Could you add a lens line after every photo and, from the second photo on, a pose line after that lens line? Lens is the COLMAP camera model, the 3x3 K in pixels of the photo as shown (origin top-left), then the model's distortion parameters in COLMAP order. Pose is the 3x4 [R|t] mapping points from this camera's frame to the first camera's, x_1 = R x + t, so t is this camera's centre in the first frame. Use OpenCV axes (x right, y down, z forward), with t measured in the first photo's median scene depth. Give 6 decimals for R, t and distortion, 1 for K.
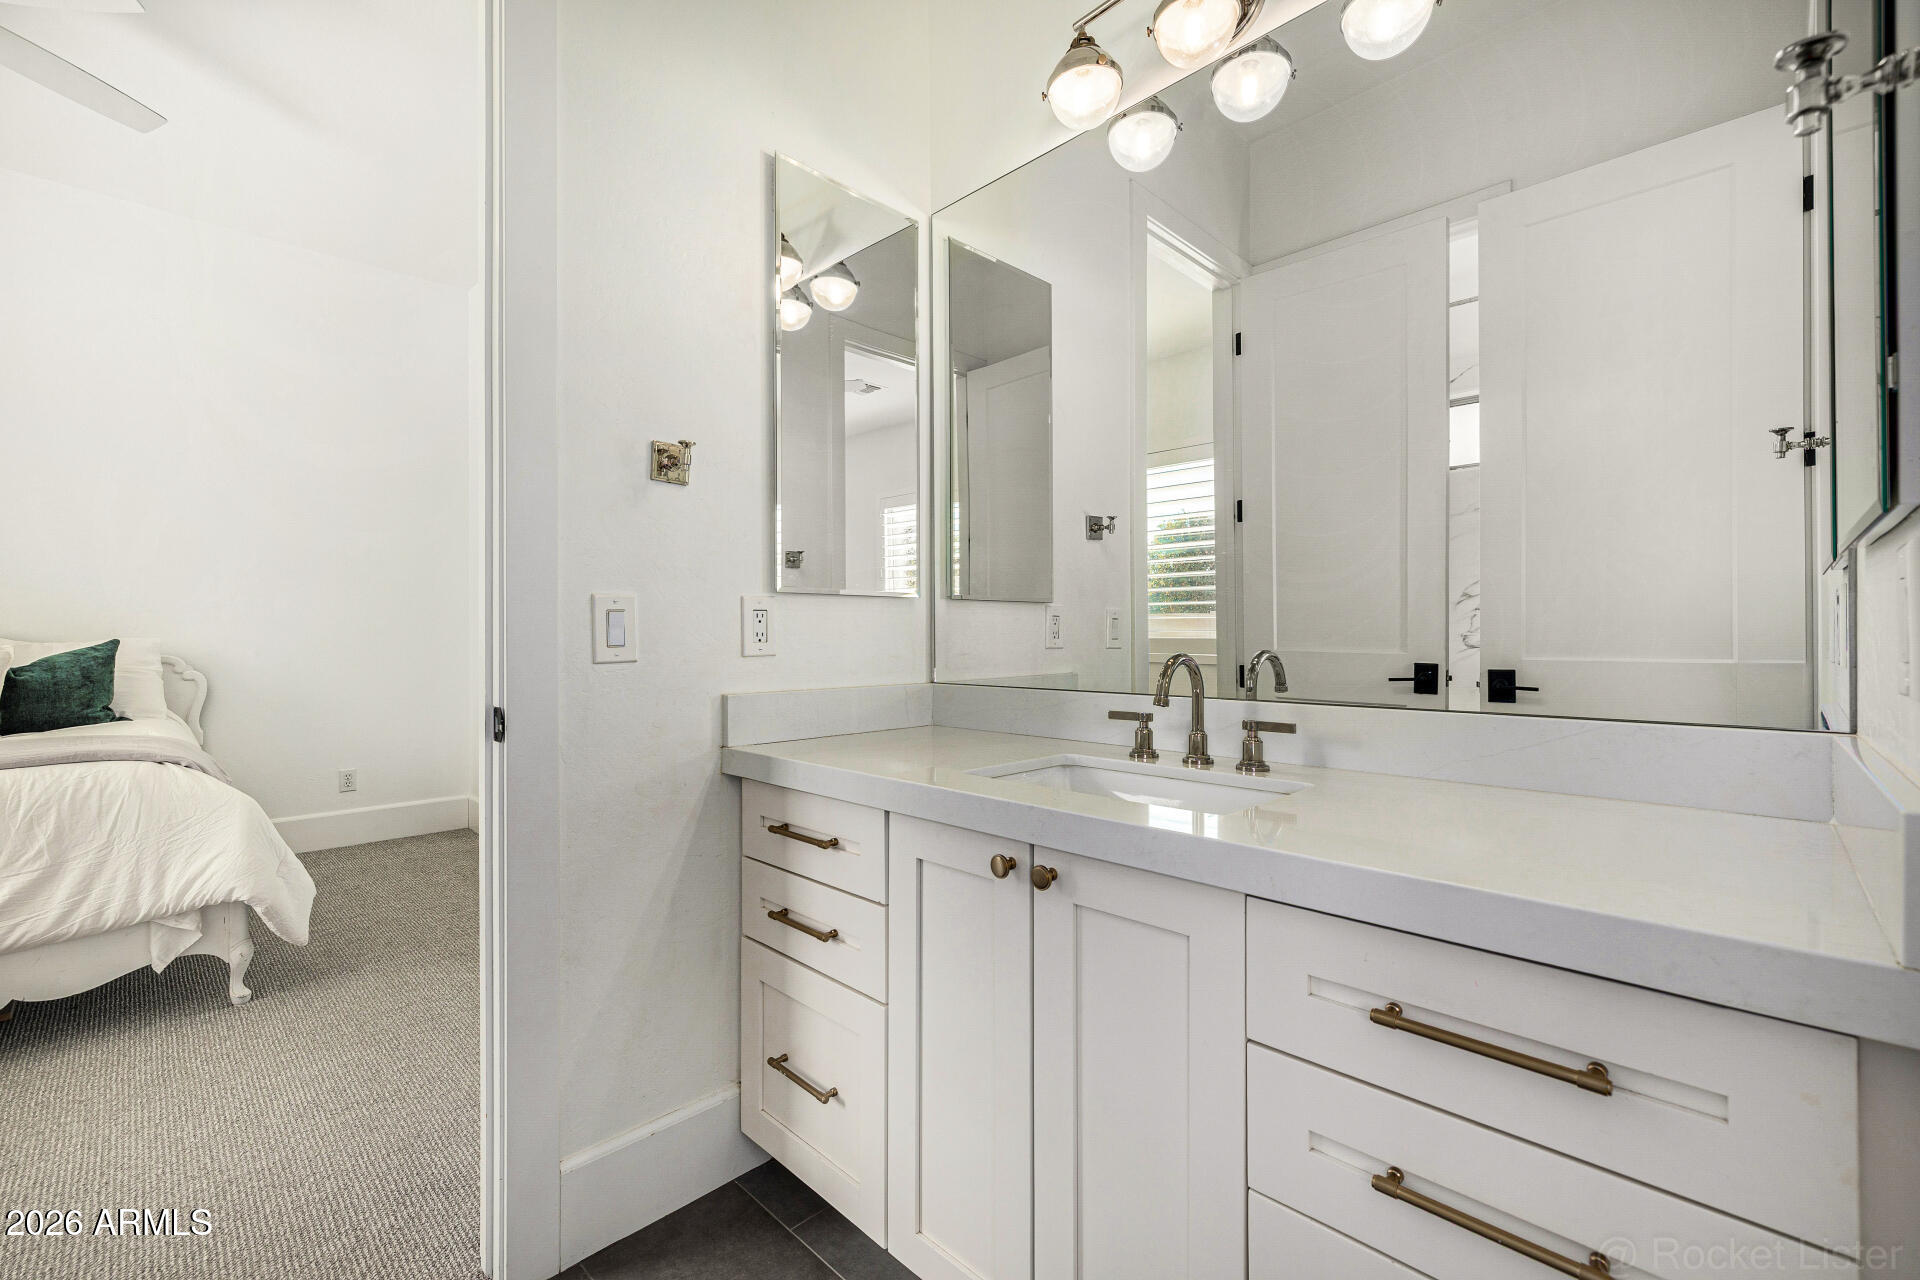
lens RADIAL K [[807.4, 0, 957.2], [0, 807.4, 634.4], [0, 0, 1]] dist [-0.001708, -0.000029]
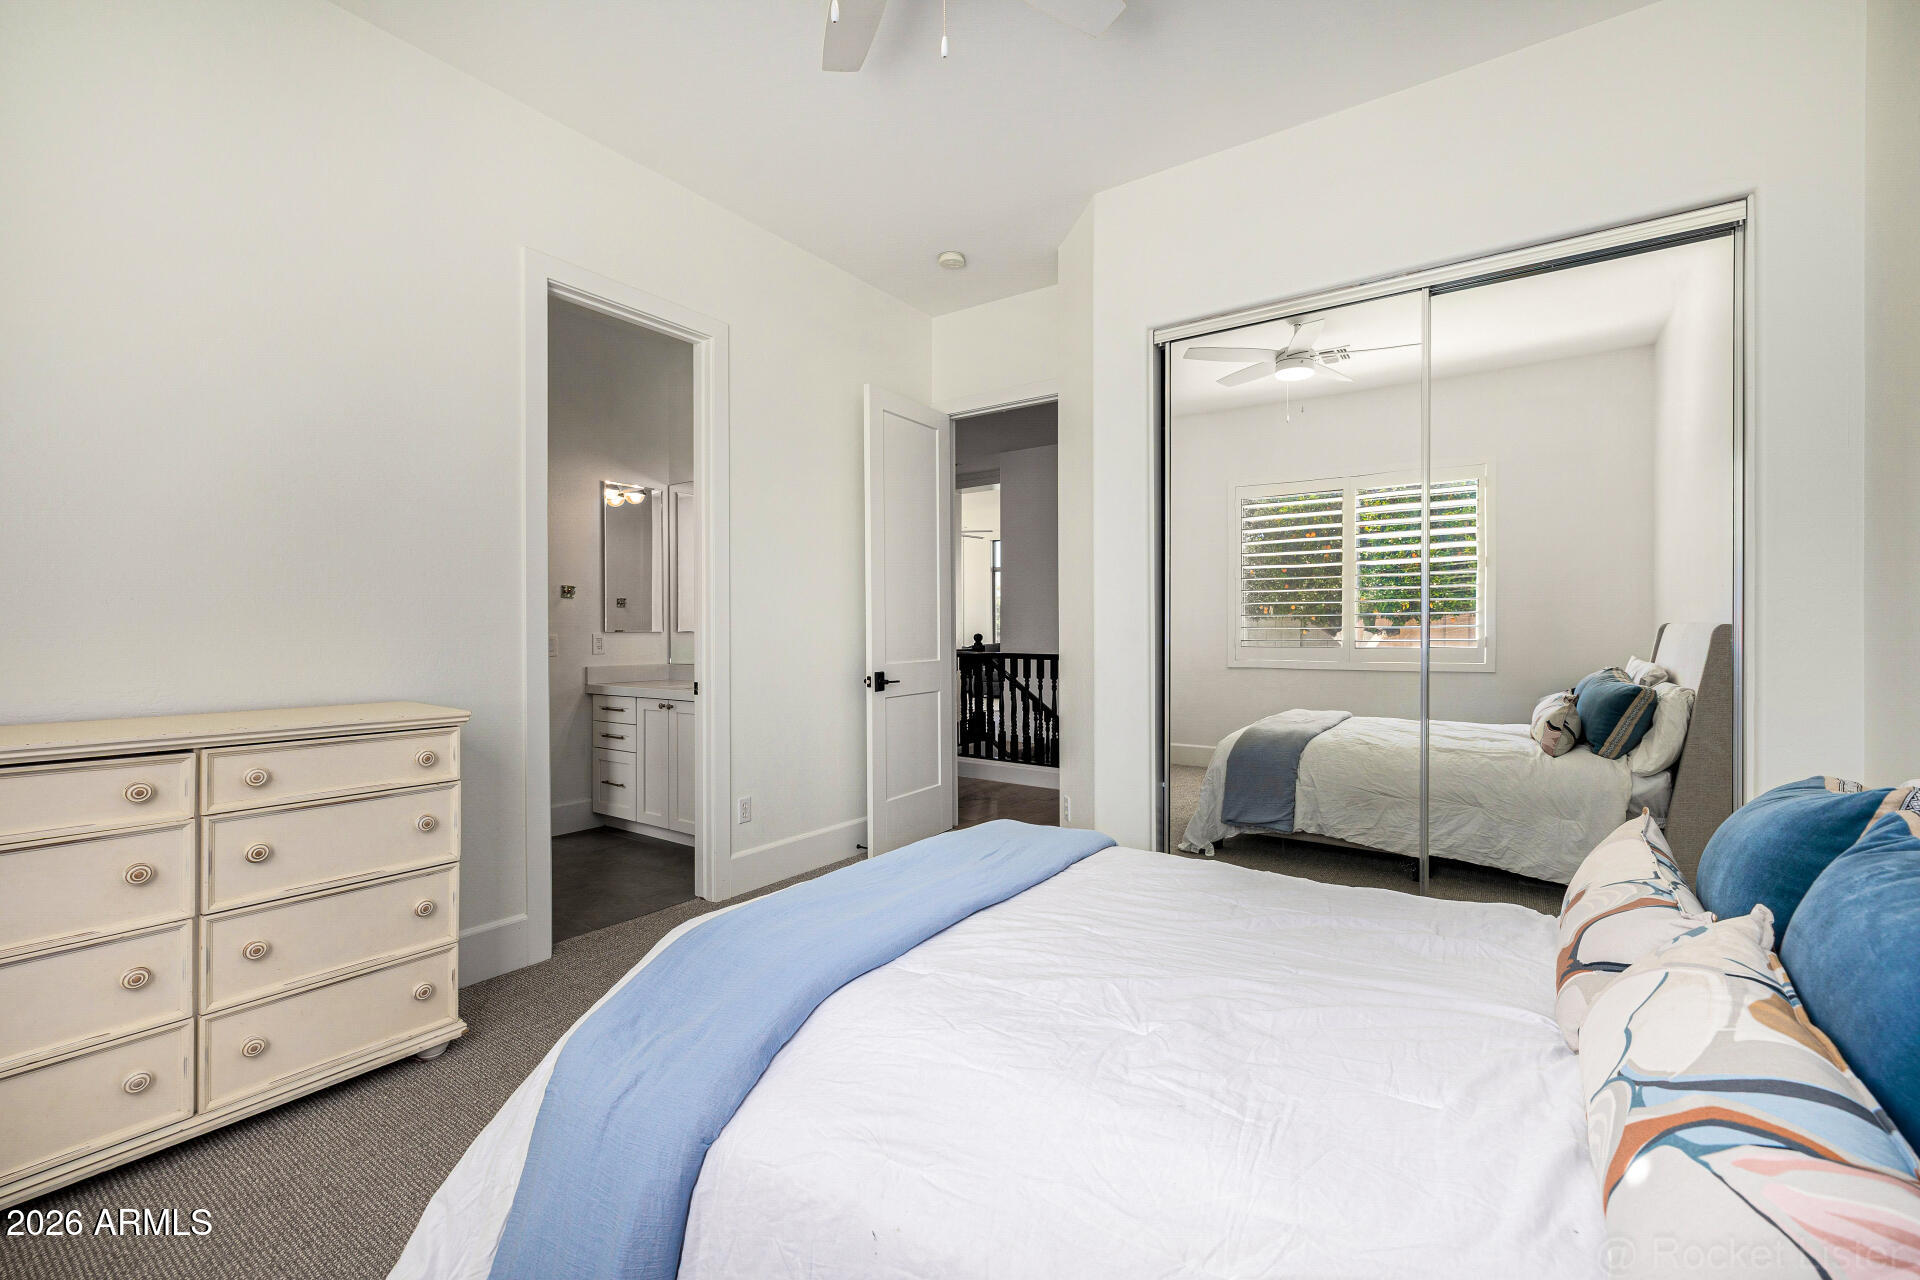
lens RADIAL K [[836.8, 0, 960.0], [0, 836.8, 640.0], [0, 0, 1]] dist [0.035179, 0.000060]
pose [[0.987091, 0.000392, 0.160159, 0.605130], [-0.004030, 0.999741, 0.022392, -0.105824], [-0.160109, -0.022749, 0.986837, -2.408615]]
